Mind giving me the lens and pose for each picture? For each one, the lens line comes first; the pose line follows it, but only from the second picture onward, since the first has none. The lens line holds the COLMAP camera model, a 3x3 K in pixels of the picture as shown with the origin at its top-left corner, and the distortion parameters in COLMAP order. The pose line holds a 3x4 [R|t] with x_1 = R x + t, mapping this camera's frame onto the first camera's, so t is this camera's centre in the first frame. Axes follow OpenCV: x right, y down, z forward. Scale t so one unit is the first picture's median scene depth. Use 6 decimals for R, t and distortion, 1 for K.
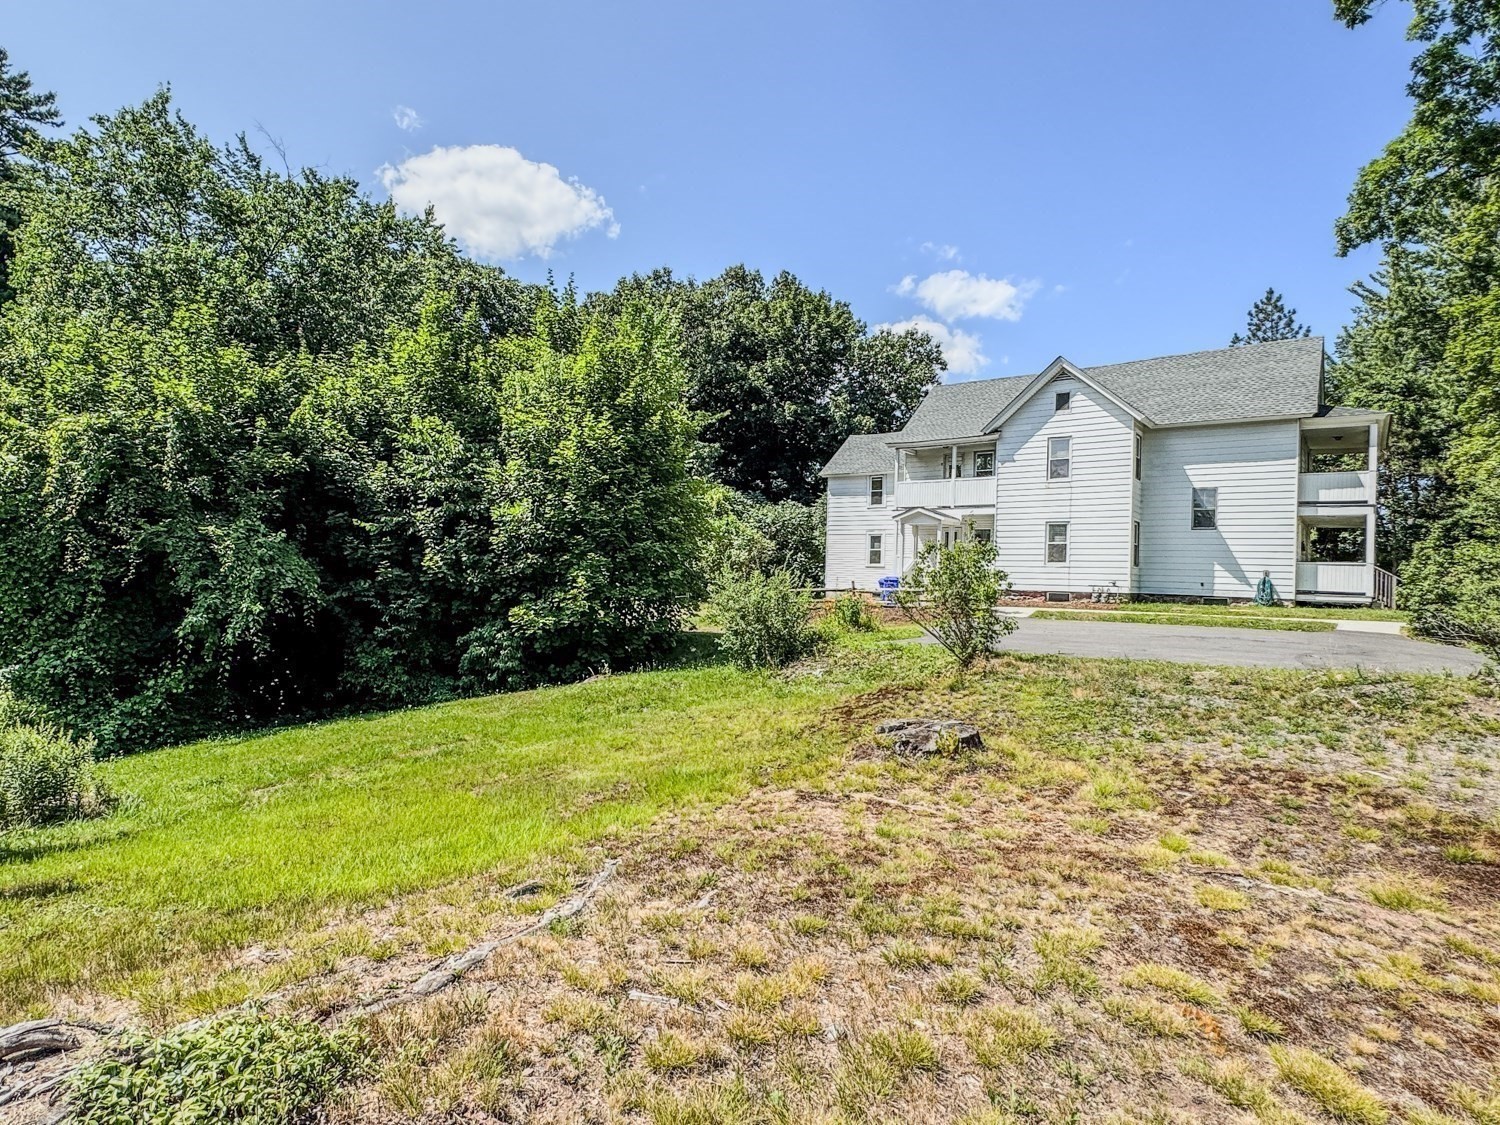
lens RADIAL K [[816.3, 0, 761.3], [0, 816.3, 559.6], [0, 0, 1]] dist [0.000458, 0.002468]
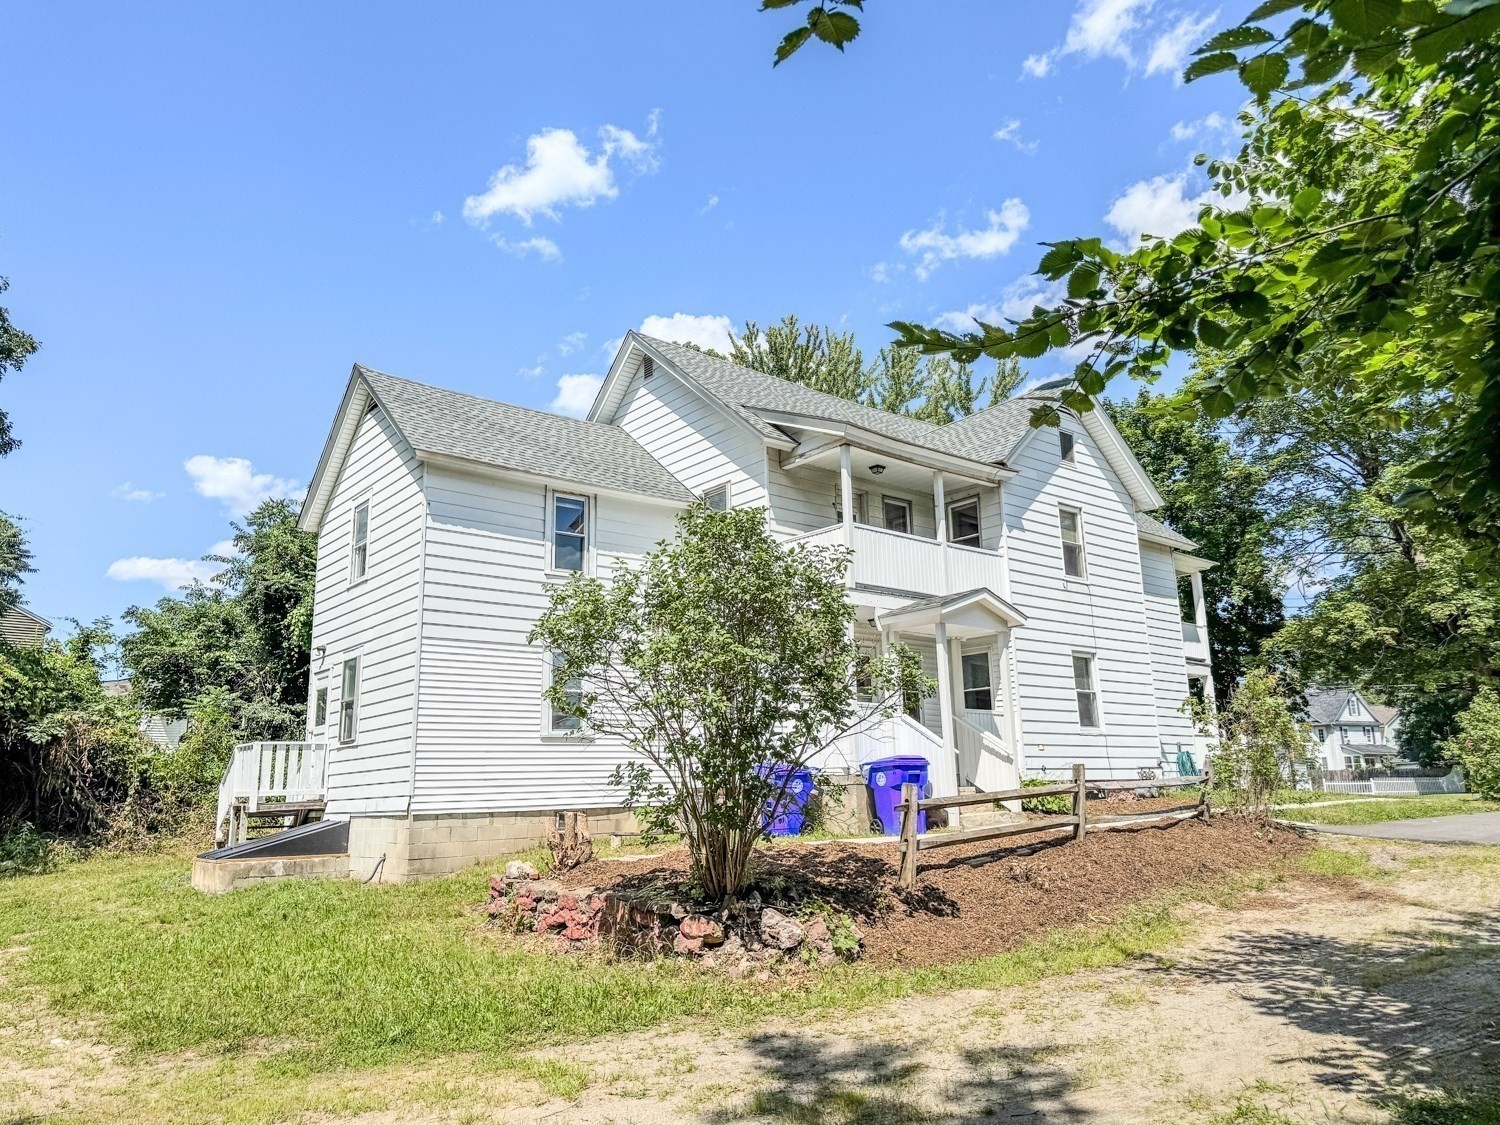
lens RADIAL K [[1062.7, 0, 752.2], [0, 1062.7, 563.3], [0, 0, 1]] dist [0.022801, -0.004837]
pose [[0.238253, 0.176399, 0.955049, -0.416986], [0.006237, 0.983069, -0.183130, 0.026890], [-0.971183, 0.049587, 0.233119, 1.103585]]
